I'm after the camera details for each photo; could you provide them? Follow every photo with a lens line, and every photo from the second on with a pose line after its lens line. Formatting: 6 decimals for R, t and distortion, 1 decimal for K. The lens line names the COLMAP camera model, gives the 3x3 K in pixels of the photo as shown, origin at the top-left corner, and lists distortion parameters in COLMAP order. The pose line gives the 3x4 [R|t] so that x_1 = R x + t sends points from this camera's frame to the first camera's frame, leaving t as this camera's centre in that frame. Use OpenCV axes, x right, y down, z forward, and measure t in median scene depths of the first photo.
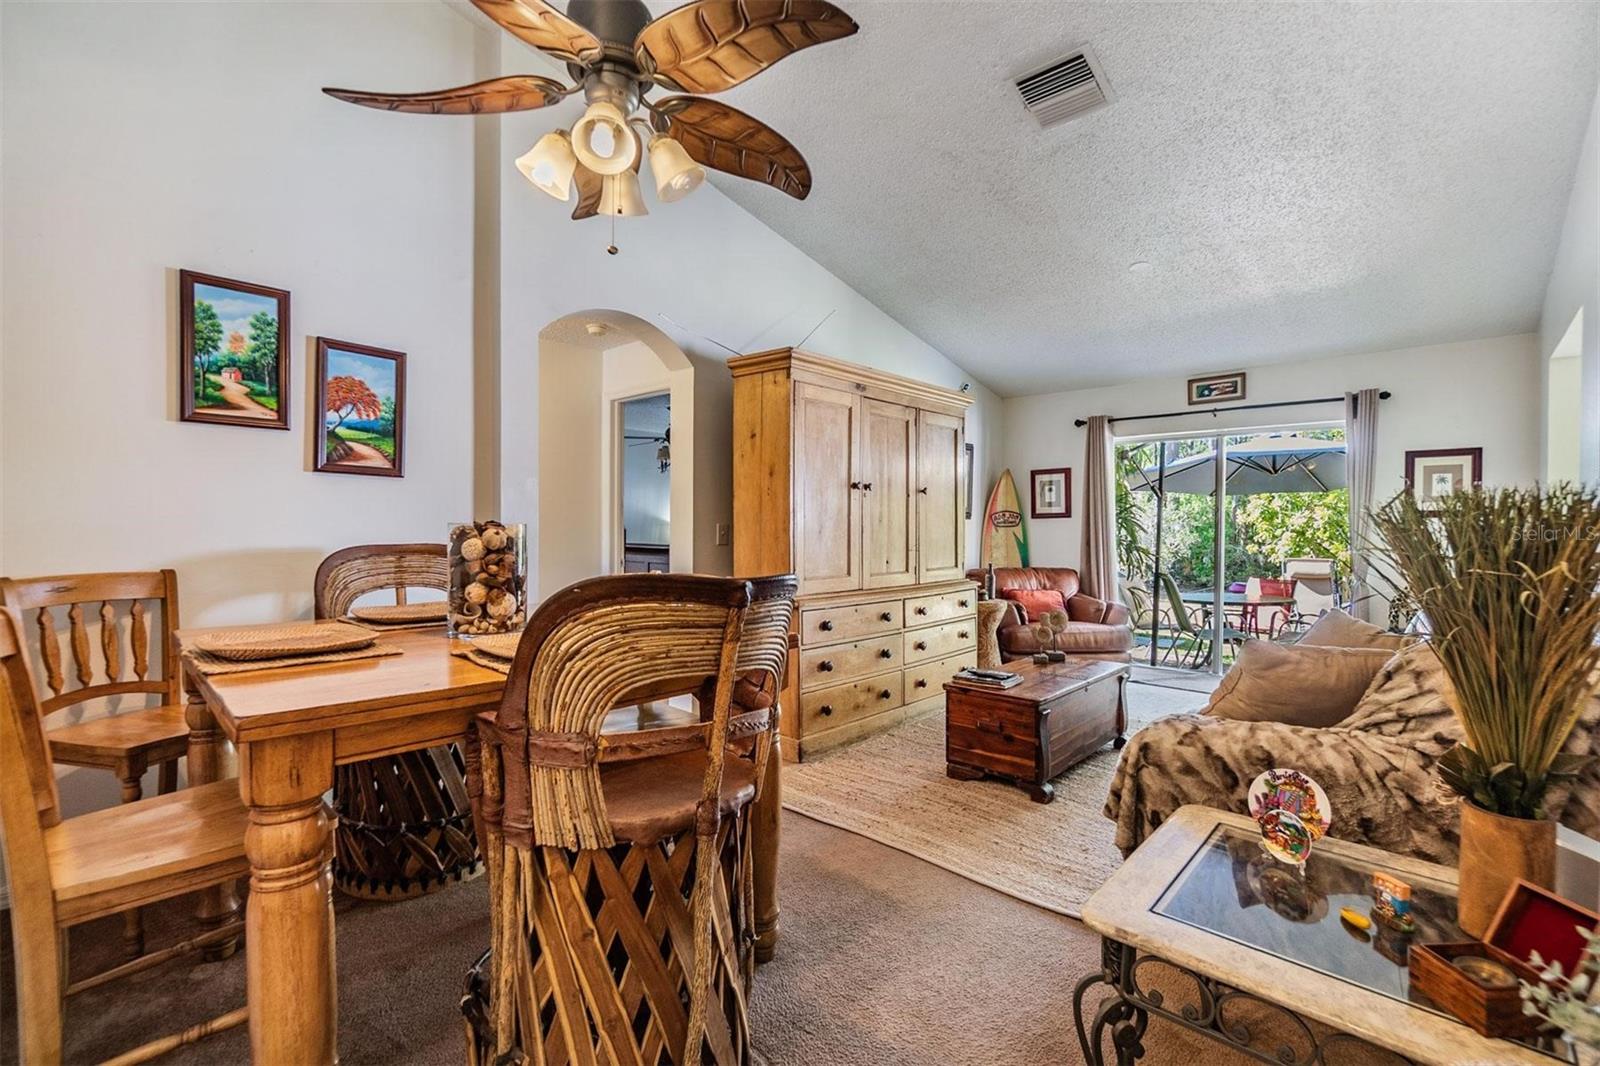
lens RADIAL K [[701.6, 0, 800.9], [0, 701.6, 531.8], [0, 0, 1]] dist [-0.006534, 0.000754]
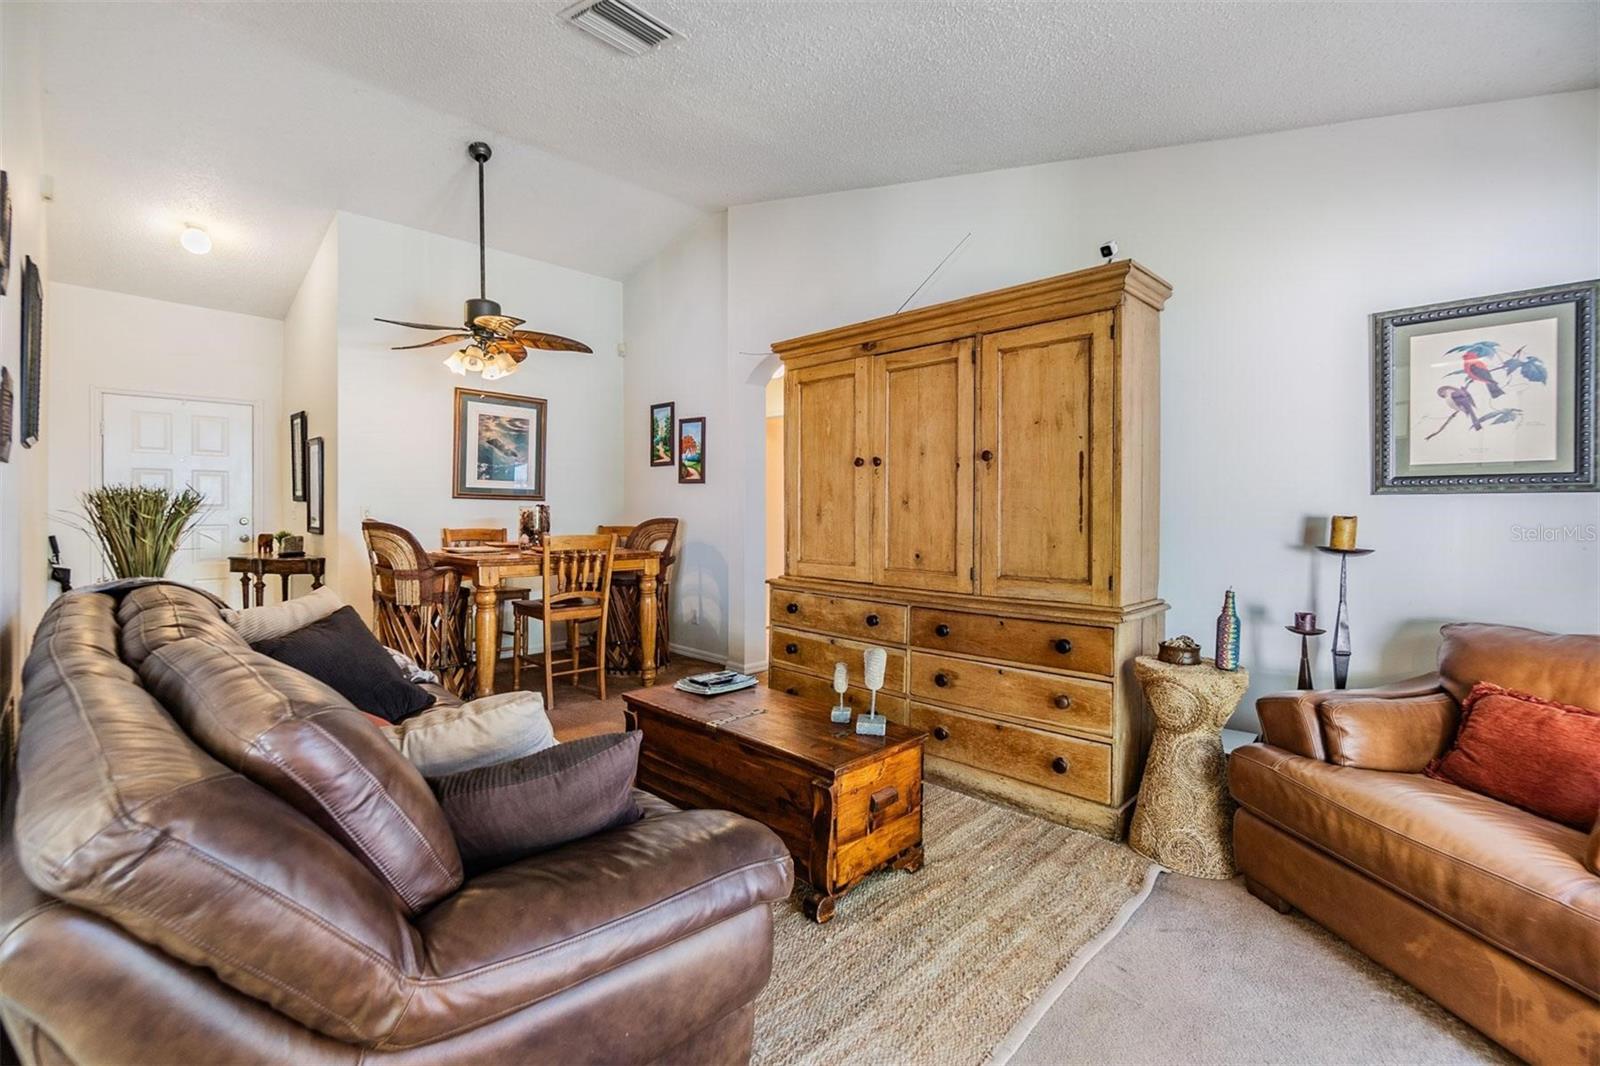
lens RADIAL K [[701.6, 0, 791.7], [0, 701.6, 518.2], [0, 0, 1]] dist [-0.006534, 0.000754]
pose [[-0.019885, 0.007420, -0.999775, 1.362938], [-0.013172, 0.999884, 0.007683, -0.001940], [0.999715, 0.013322, -0.019785, 1.335171]]
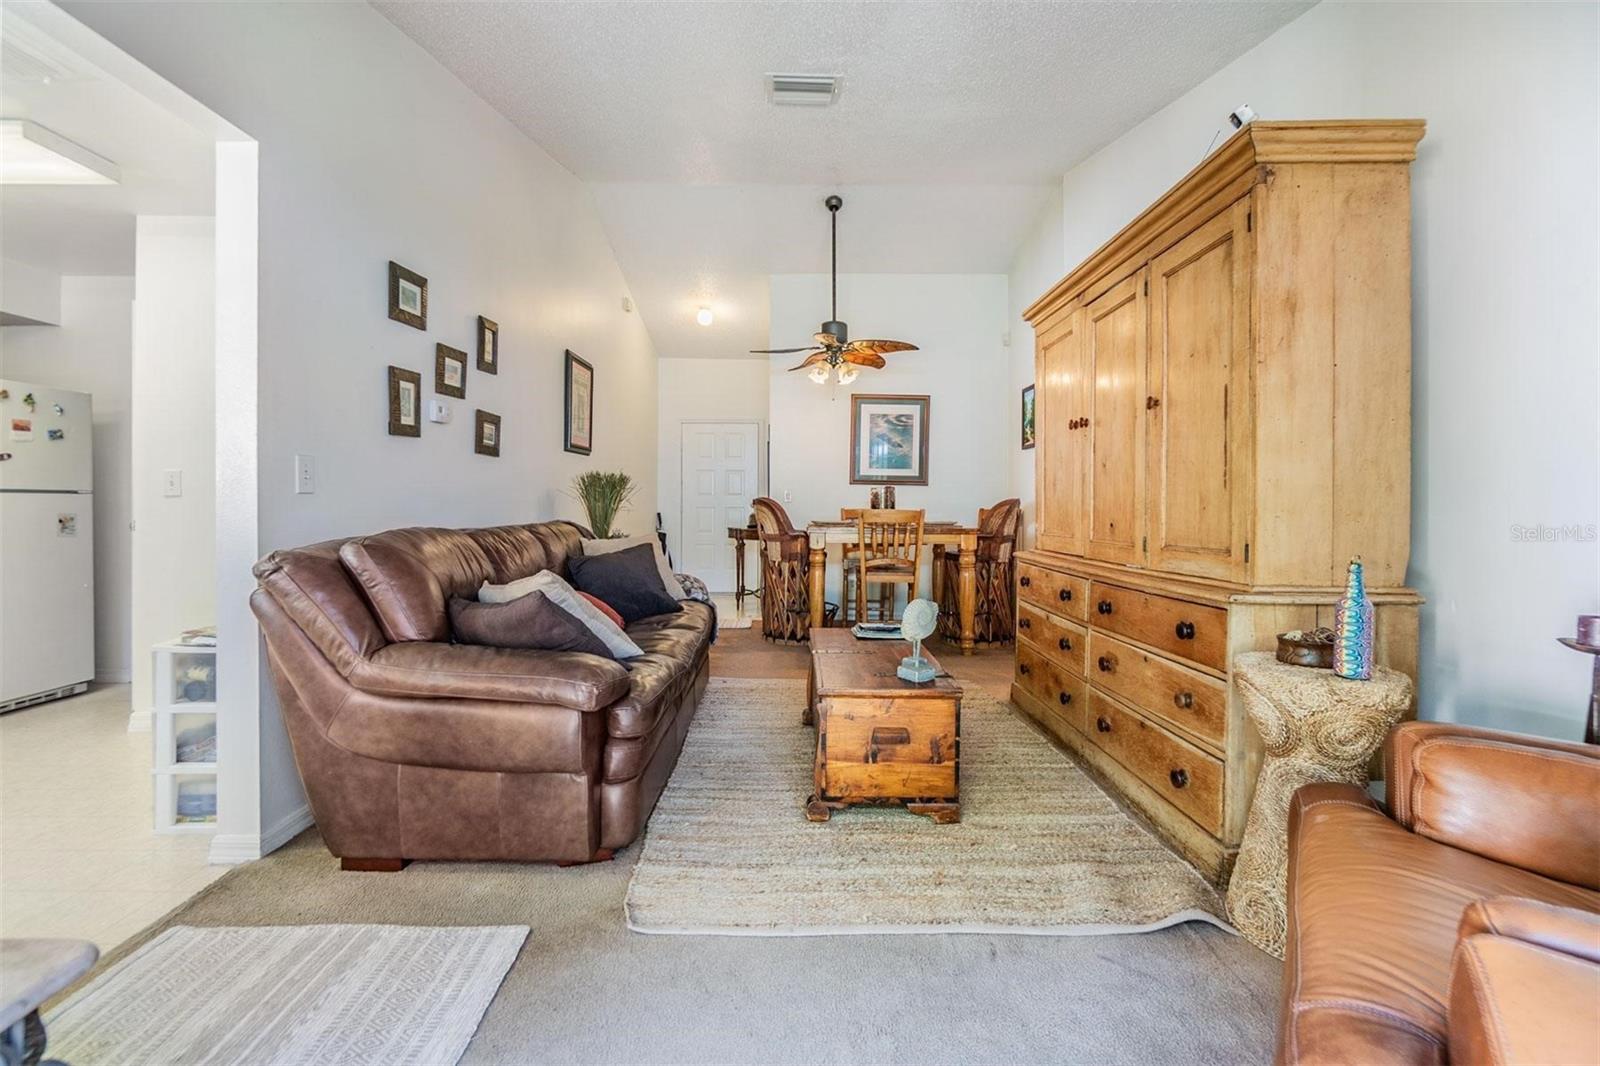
lens RADIAL K [[701.6, 0, 795.2], [0, 701.6, 511.8], [0, 0, 1]] dist [-0.006534, 0.000754]
pose [[-0.721508, -0.003797, -0.692396, 1.238455], [-0.013841, 0.999864, 0.008939, 0.044667], [0.692268, 0.016033, -0.721462, 1.941553]]
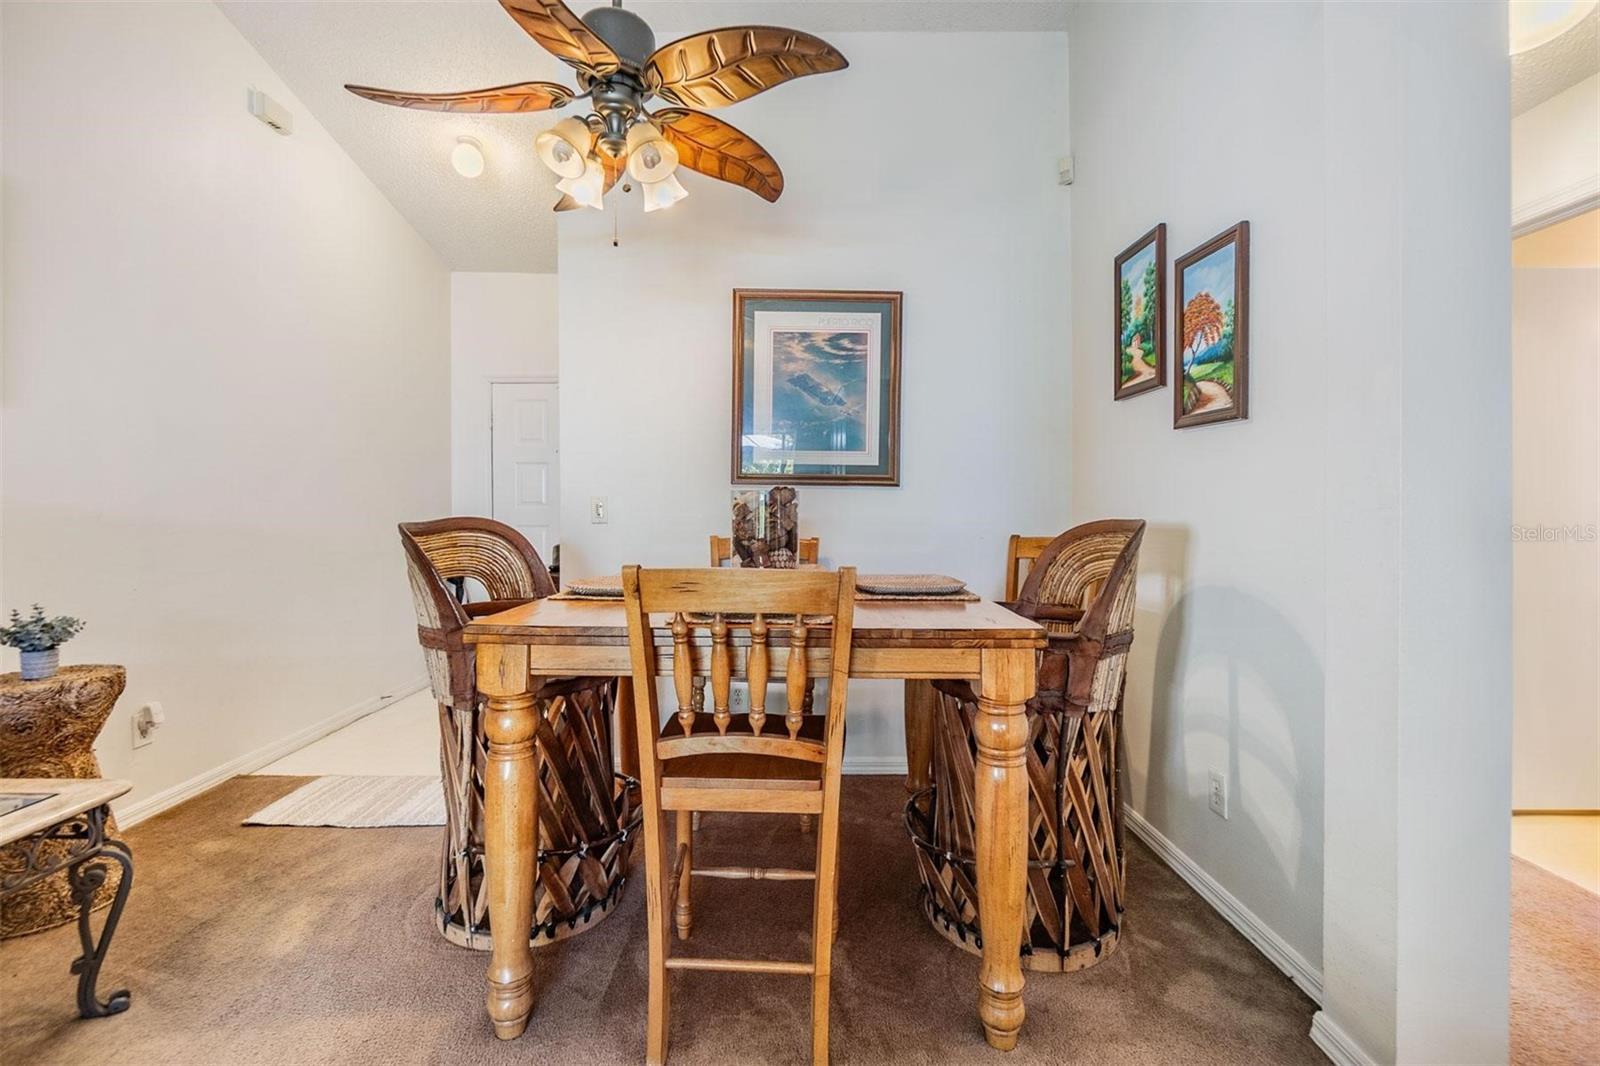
lens RADIAL K [[701.6, 0, 792.9], [0, 701.6, 517.7], [0, 0, 1]] dist [-0.006534, 0.000754]
pose [[-0.723570, 0.001645, -0.690249, 0.176742], [-0.008973, 0.999890, 0.011789, 0.009914], [0.690192, 0.014724, -0.723476, 1.237191]]
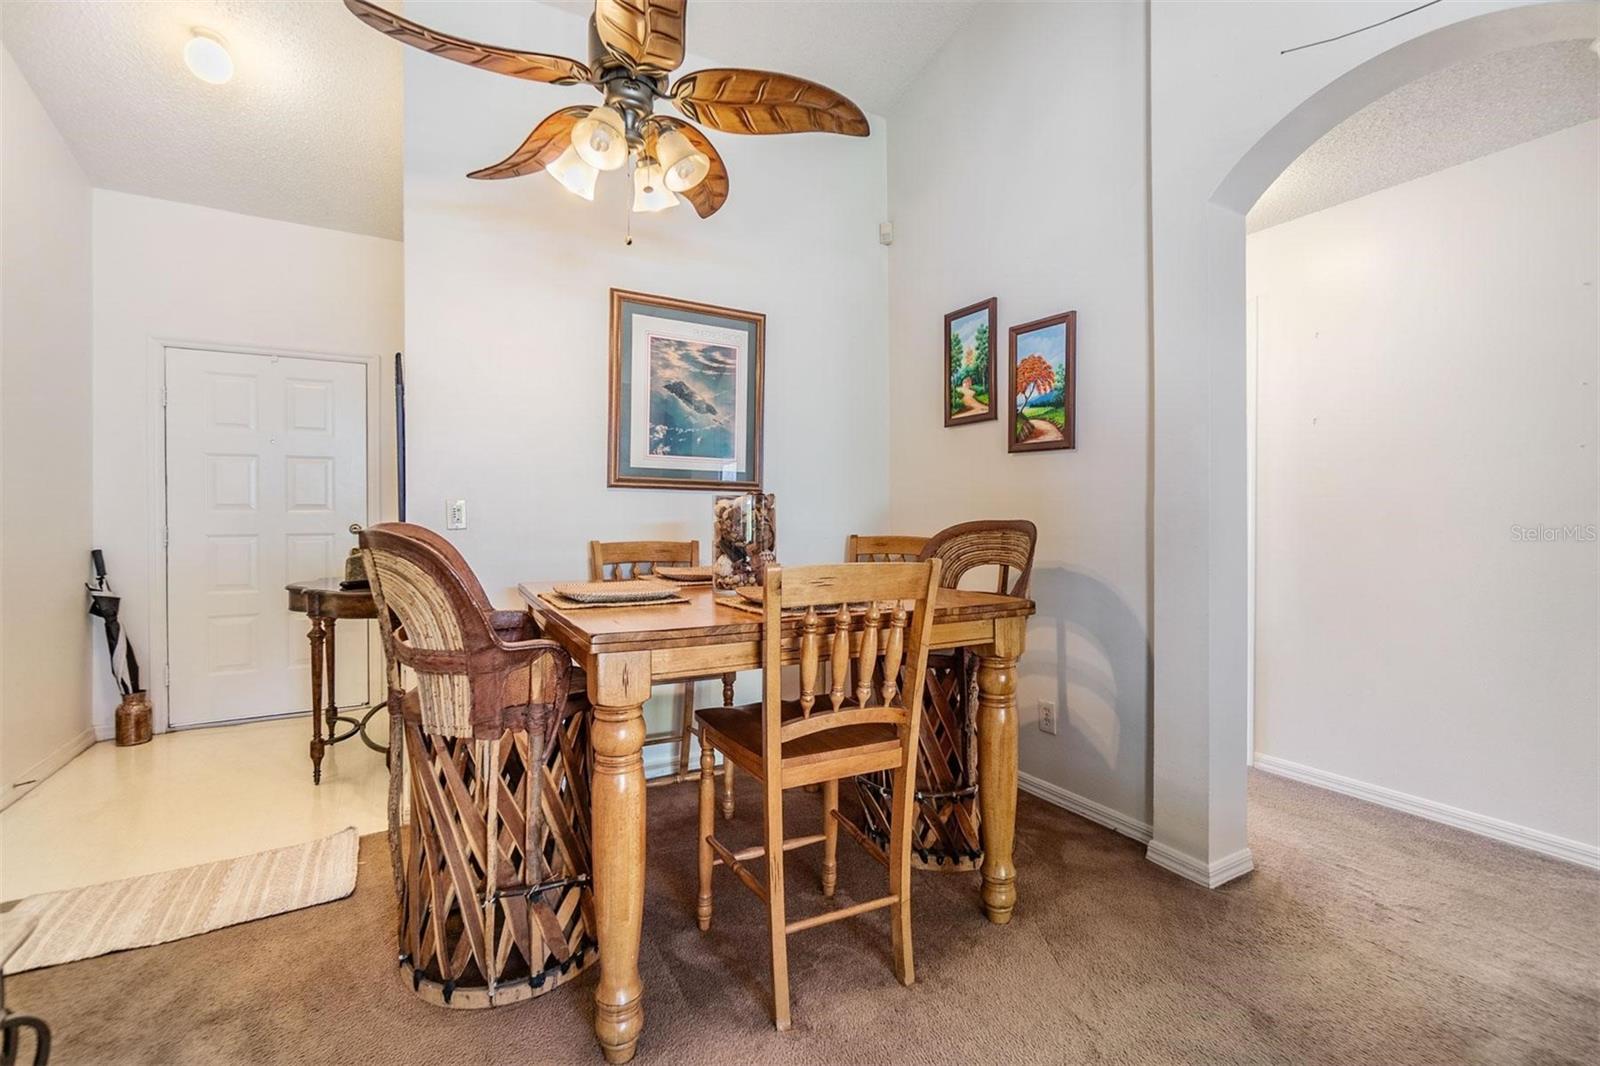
lens RADIAL K [[701.6, 0, 803.3], [0, 701.6, 519.4], [0, 0, 1]] dist [-0.006534, 0.000754]
pose [[-0.290255, 0.001328, -0.956948, 0.423167], [-0.006530, 0.999973, 0.003368, 0.014457], [0.956927, 0.007227, -0.290239, 0.975417]]
